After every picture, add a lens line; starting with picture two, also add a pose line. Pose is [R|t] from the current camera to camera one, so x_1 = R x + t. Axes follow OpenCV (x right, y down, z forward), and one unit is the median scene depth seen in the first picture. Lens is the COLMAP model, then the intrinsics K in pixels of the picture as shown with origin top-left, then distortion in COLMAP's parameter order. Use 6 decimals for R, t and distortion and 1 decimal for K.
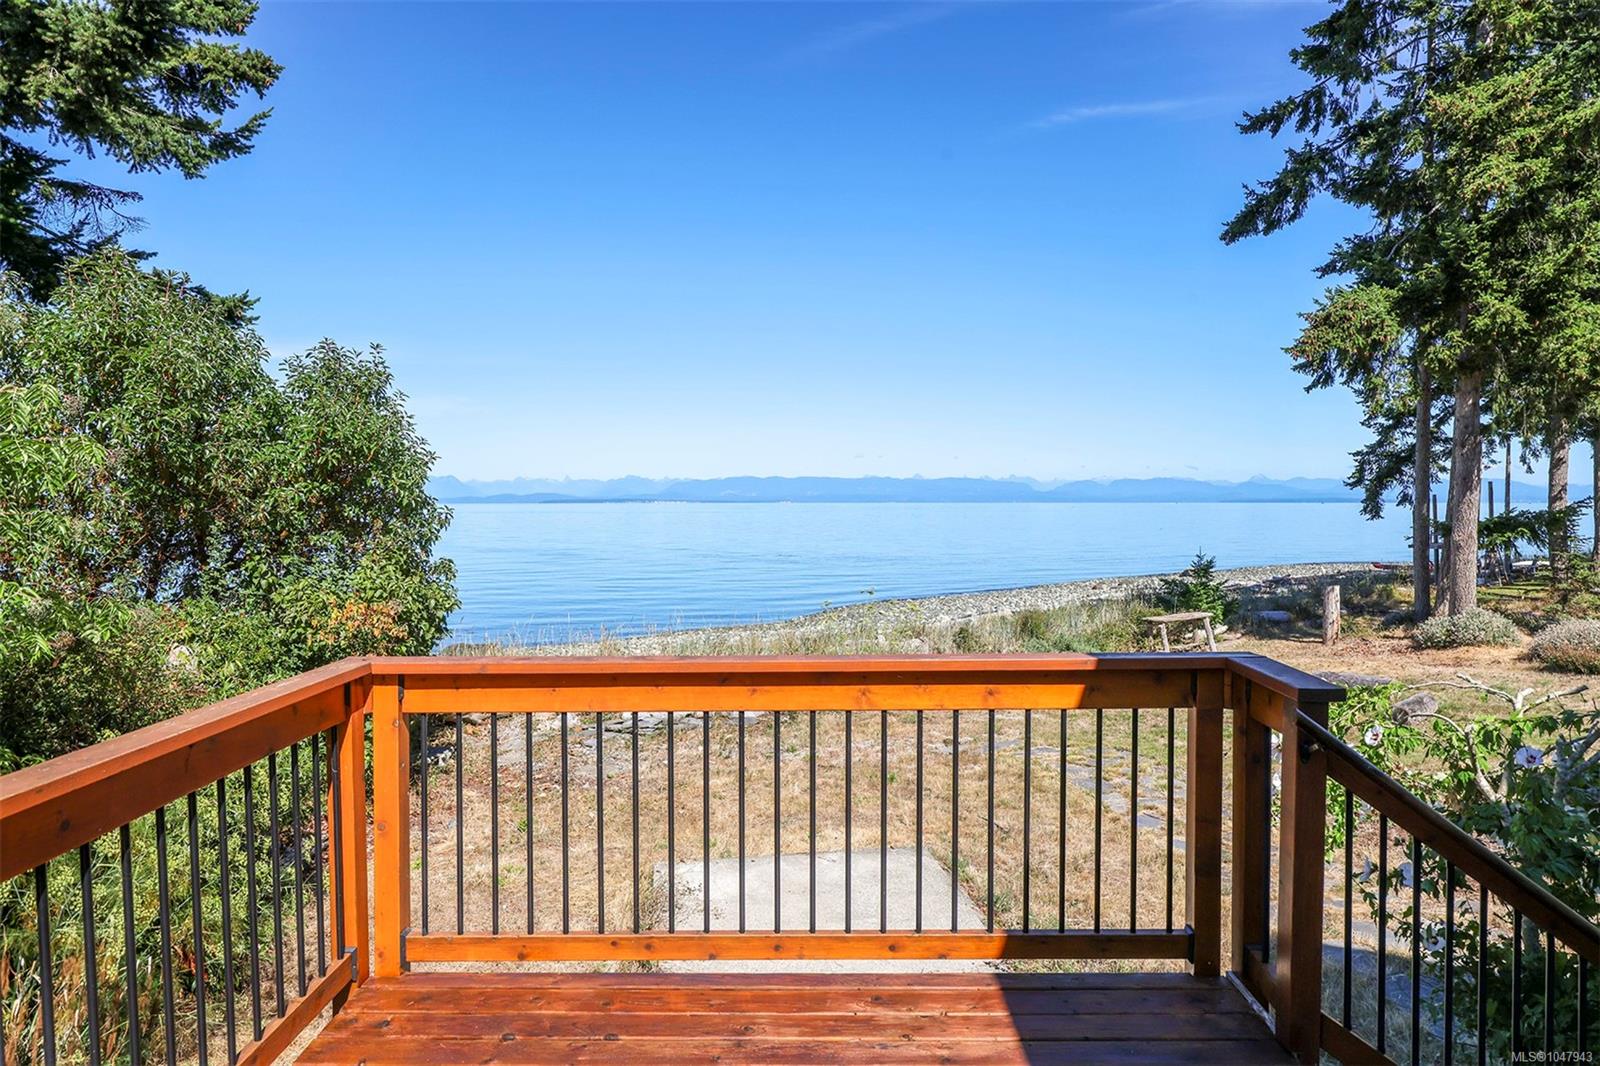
lens RADIAL K [[1005.2, 0, 774.5], [0, 1005.2, 511.1], [0, 0, 1]] dist [-0.003383, 0.005084]
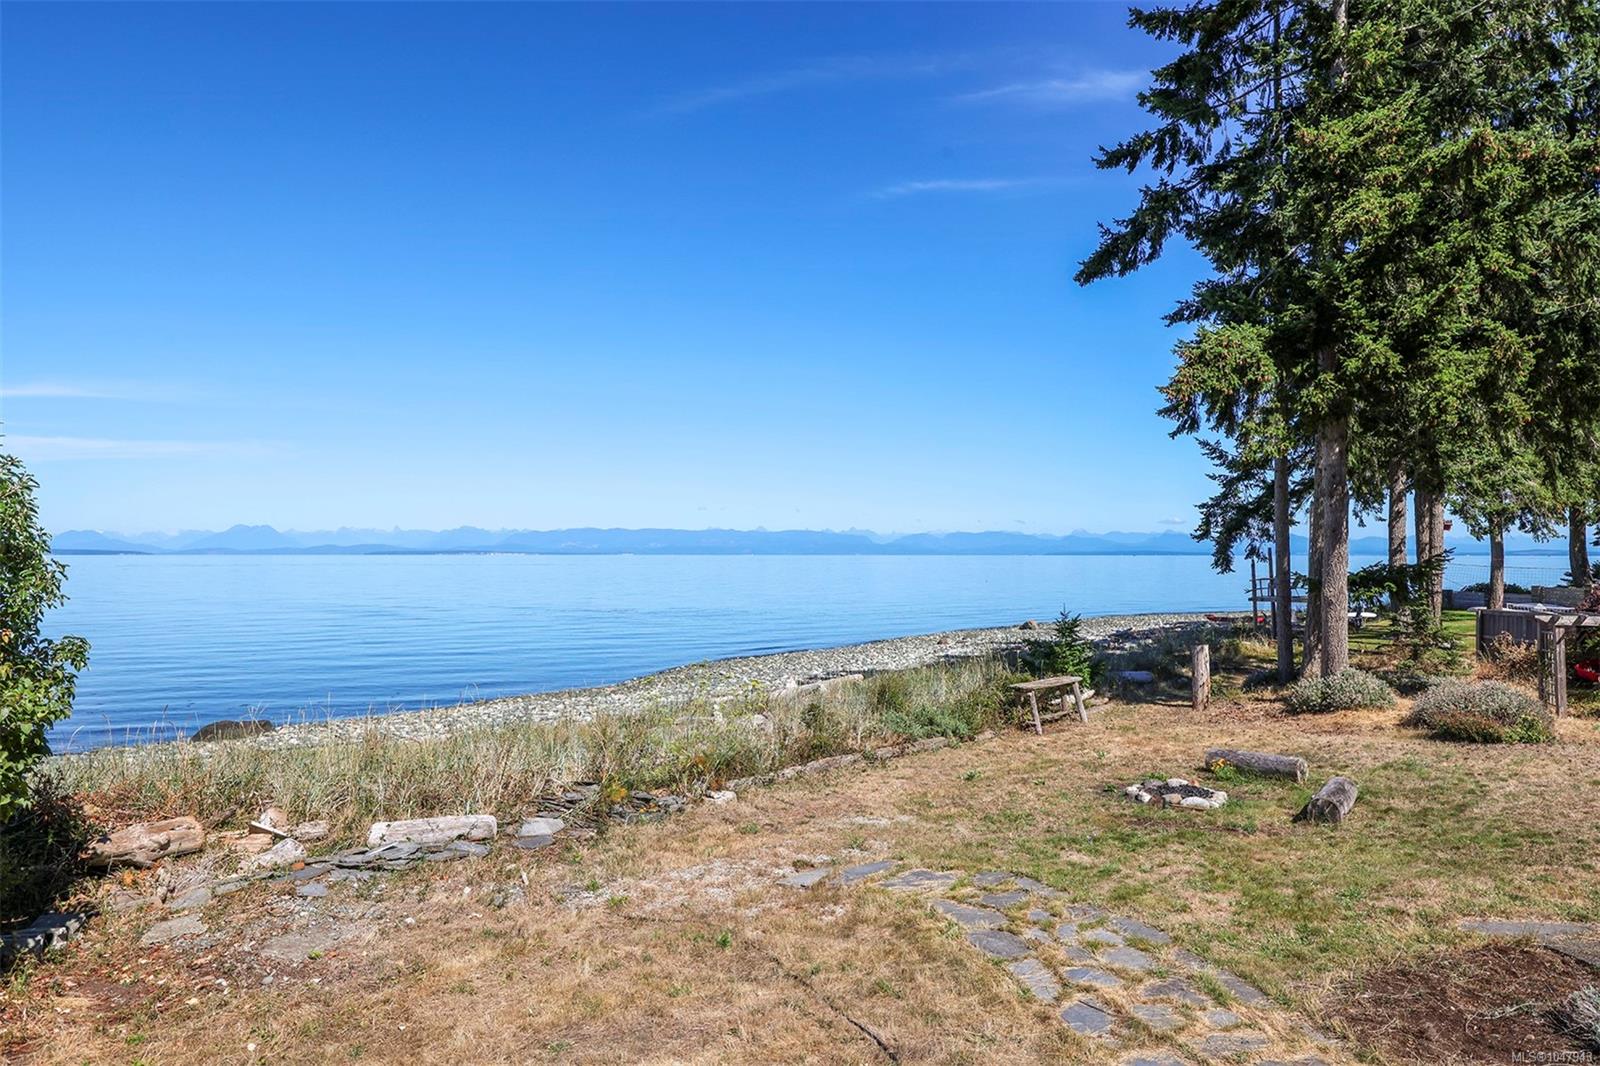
lens RADIAL K [[1005.2, 0, 800.4], [0, 1005.2, 525.9], [0, 0, 1]] dist [-0.003383, 0.005084]
pose [[0.983738, 0.006387, 0.179497, 0.021212], [0.000298, 0.999308, -0.037193, -0.001628], [-0.179611, 0.036642, 0.983055, 0.146008]]
